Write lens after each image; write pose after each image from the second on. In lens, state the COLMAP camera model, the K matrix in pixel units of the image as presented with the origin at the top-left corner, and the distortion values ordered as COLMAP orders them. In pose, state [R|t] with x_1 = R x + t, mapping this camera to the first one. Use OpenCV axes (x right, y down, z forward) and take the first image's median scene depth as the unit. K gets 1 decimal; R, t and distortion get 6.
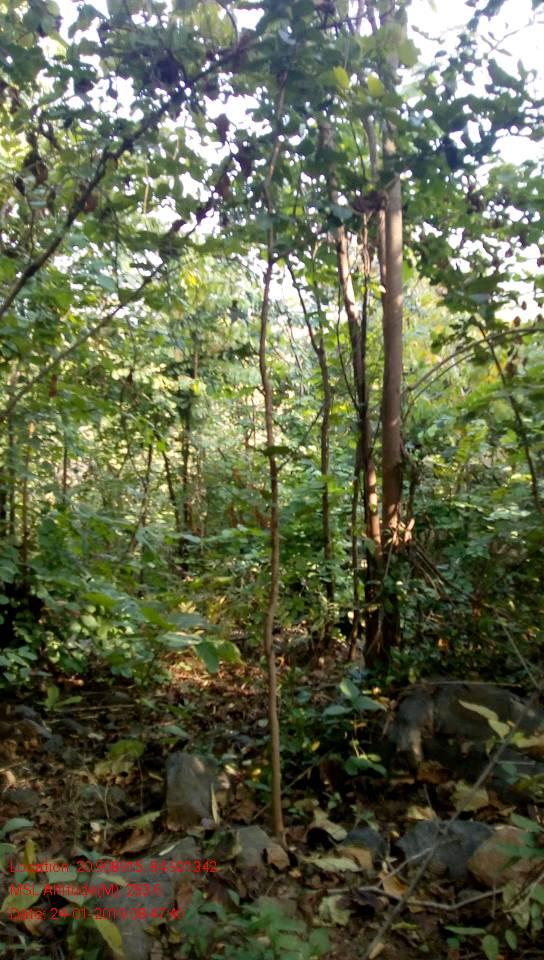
lens RADIAL K [[845.7, 0, 270.7], [0, 845.7, 485.2], [0, 0, 1]] dist [0.038043, -0.129906]
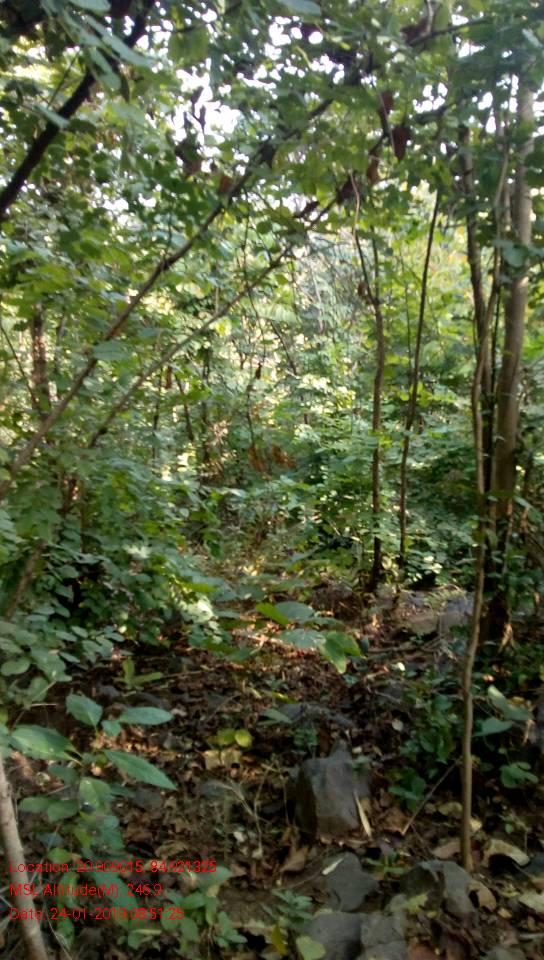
lens RADIAL K [[845.7, 0, 266.7], [0, 845.7, 481.1], [0, 0, 1]] dist [0.038043, -0.129906]
pose [[0.998752, -0.010161, 0.048900, -0.184110], [0.004761, 0.993998, 0.109295, -0.098904], [-0.049717, -0.108926, 0.992806, 0.051446]]
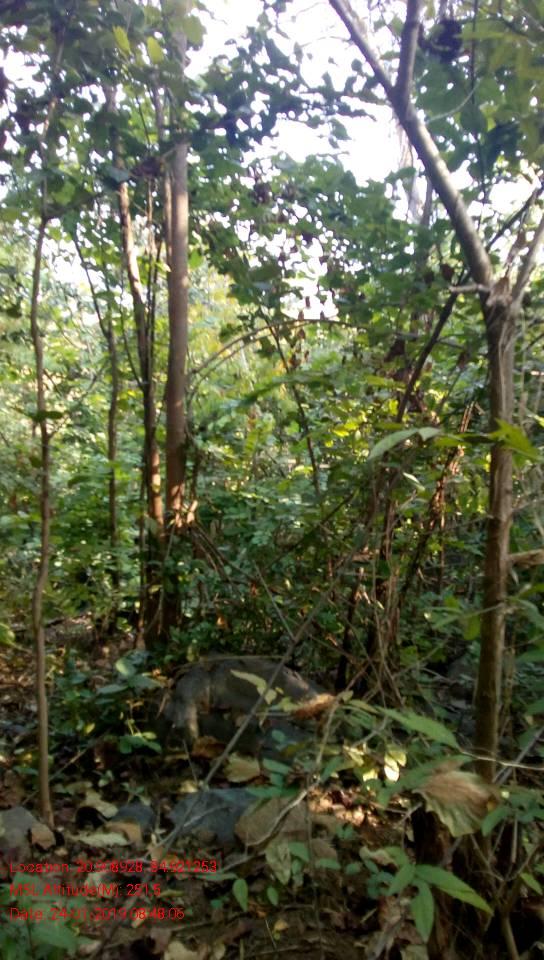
lens RADIAL K [[845.7, 0, 265.2], [0, 845.7, 482.1], [0, 0, 1]] dist [0.038043, -0.129906]
pose [[0.972481, 0.016771, 0.232378, 0.014689], [-0.016540, 0.999859, -0.002943, 0.020208], [-0.232394, -0.000981, 0.972621, 0.000877]]
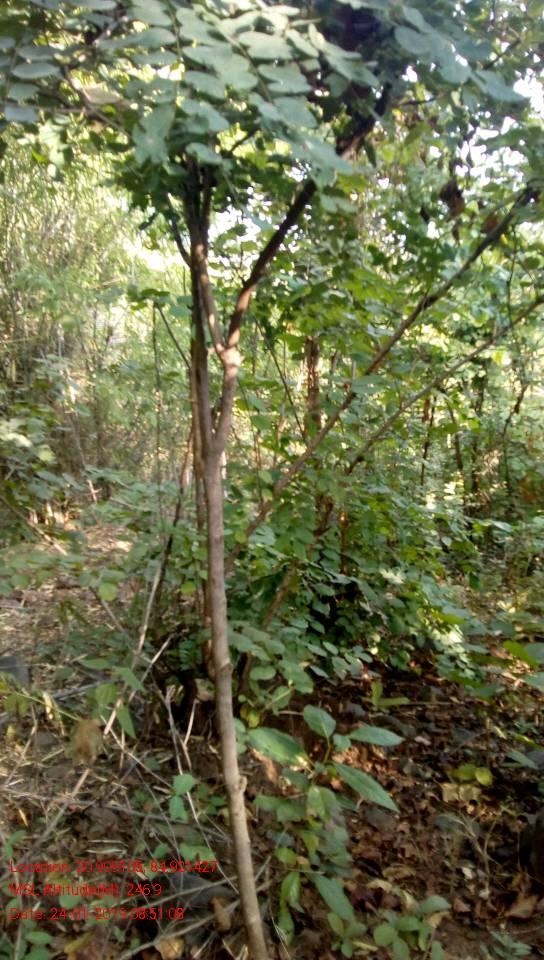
lens RADIAL K [[845.7, 0, 272.8], [0, 845.7, 480.5], [0, 0, 1]] dist [0.038043, -0.129906]
pose [[0.963338, 0.049215, -0.263738, -0.158181], [-0.027712, 0.996026, 0.084643, -0.107019], [0.266855, -0.074231, 0.960874, 0.026176]]
